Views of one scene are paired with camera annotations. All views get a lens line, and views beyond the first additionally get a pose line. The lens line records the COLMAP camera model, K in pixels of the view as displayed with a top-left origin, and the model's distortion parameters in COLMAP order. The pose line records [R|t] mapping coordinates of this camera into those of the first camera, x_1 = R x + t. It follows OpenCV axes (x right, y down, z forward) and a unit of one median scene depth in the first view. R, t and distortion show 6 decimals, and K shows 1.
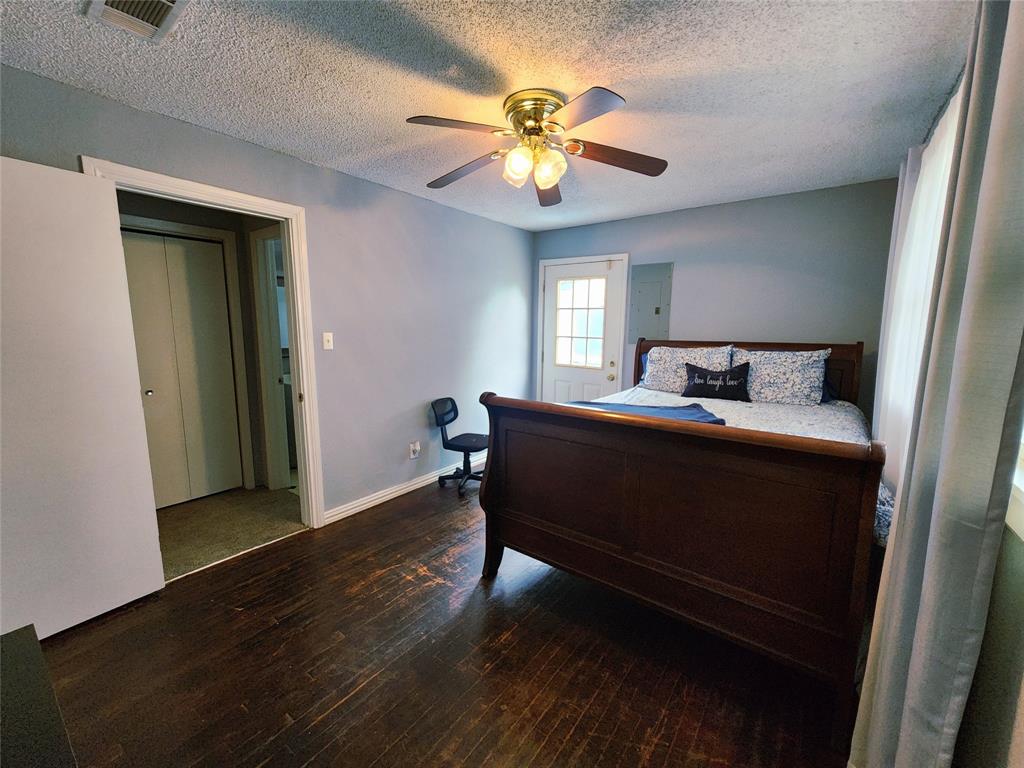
lens RADIAL K [[419.3, 0, 515.4], [0, 419.3, 382.2], [0, 0, 1]] dist [0.000426, -0.000181]
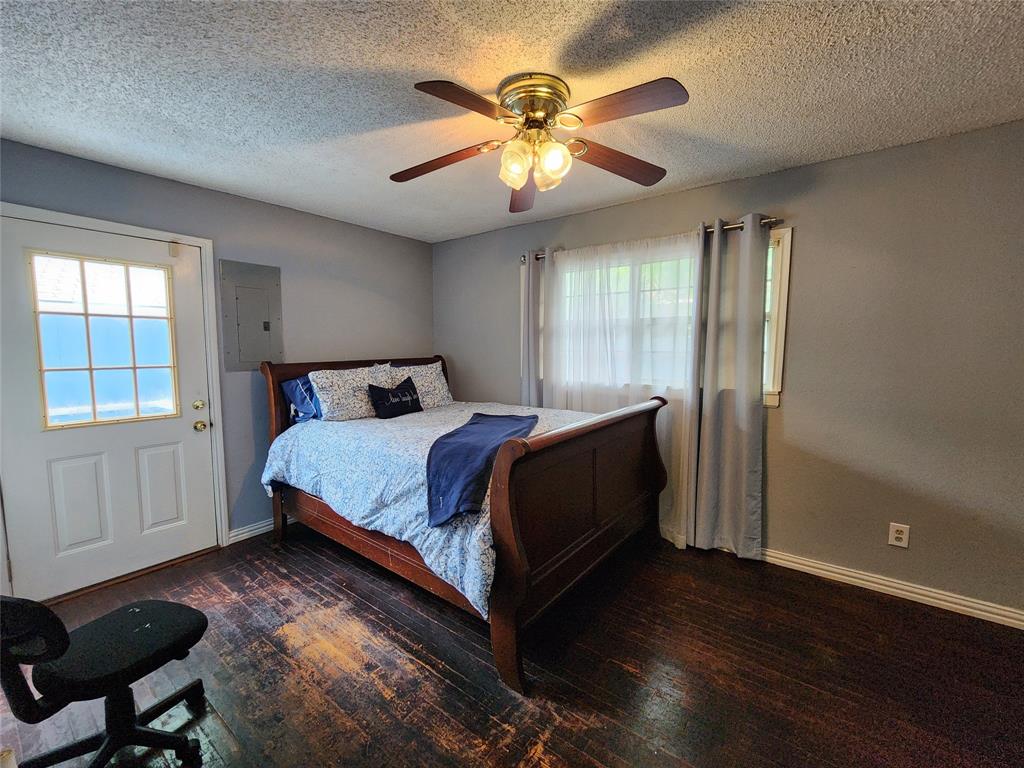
lens RADIAL K [[419.3, 0, 514.5], [0, 419.3, 380.3], [0, 0, 1]] dist [0.000426, -0.000181]
pose [[0.012148, -0.089714, 0.995894, -0.451222], [0.139133, 0.986430, 0.087164, -0.079177], [-0.990199, 0.137503, 0.024466, 0.563877]]
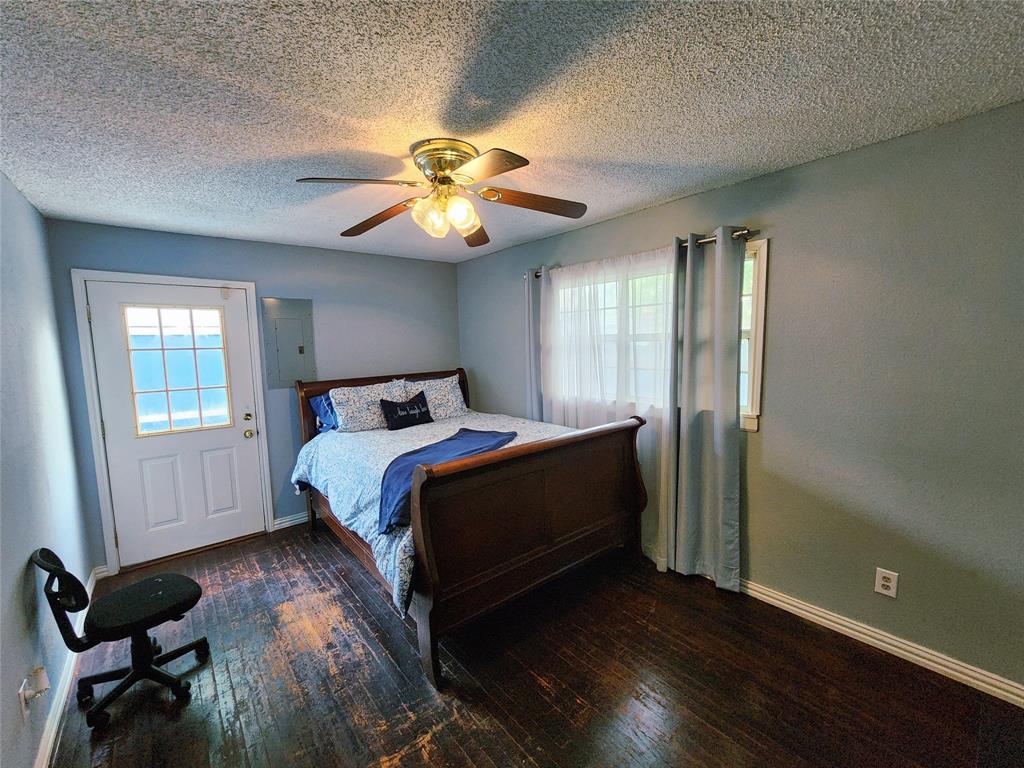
lens RADIAL K [[419.3, 0, 512.0], [0, 419.3, 382.1], [0, 0, 1]] dist [0.000426, -0.000181]
pose [[0.236059, -0.105347, 0.966011, -0.464085], [0.160306, 0.984708, 0.068213, -0.093269], [-0.958425, 0.138755, 0.249337, 0.353021]]
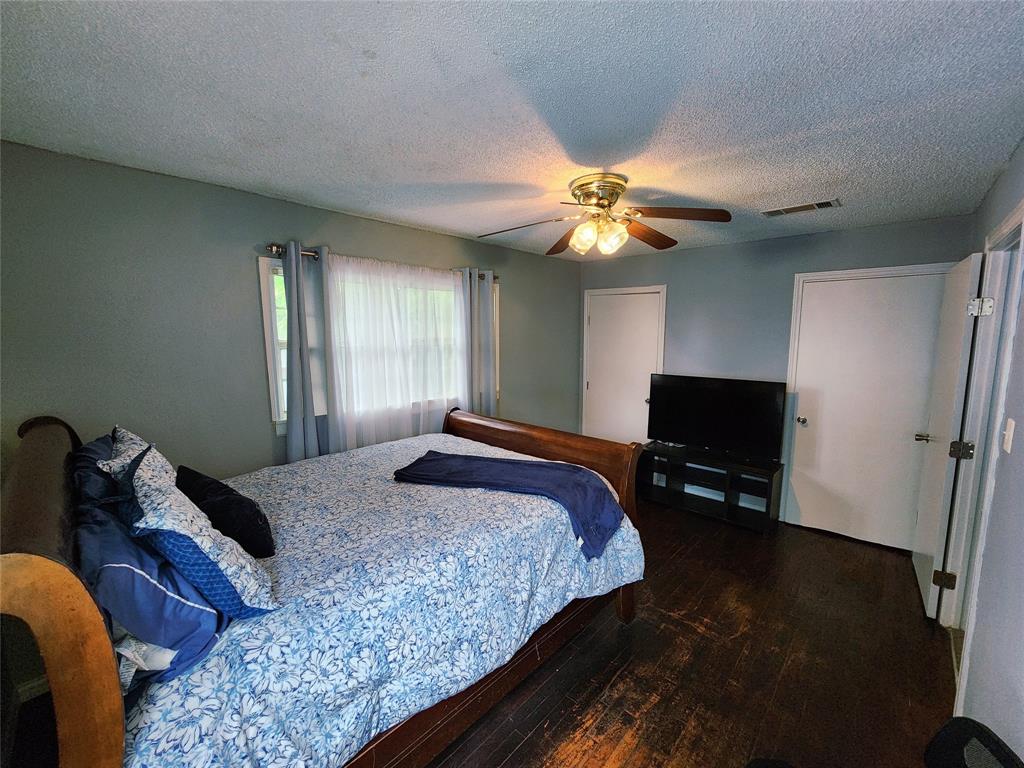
lens RADIAL K [[419.3, 0, 506.8], [0, 419.3, 384.0], [0, 0, 1]] dist [0.000426, -0.000181]
pose [[-0.992423, -0.014885, 0.121964, 0.072699], [0.016284, 0.967945, 0.250632, -0.217458], [-0.121785, 0.250719, -0.960369, 1.151176]]
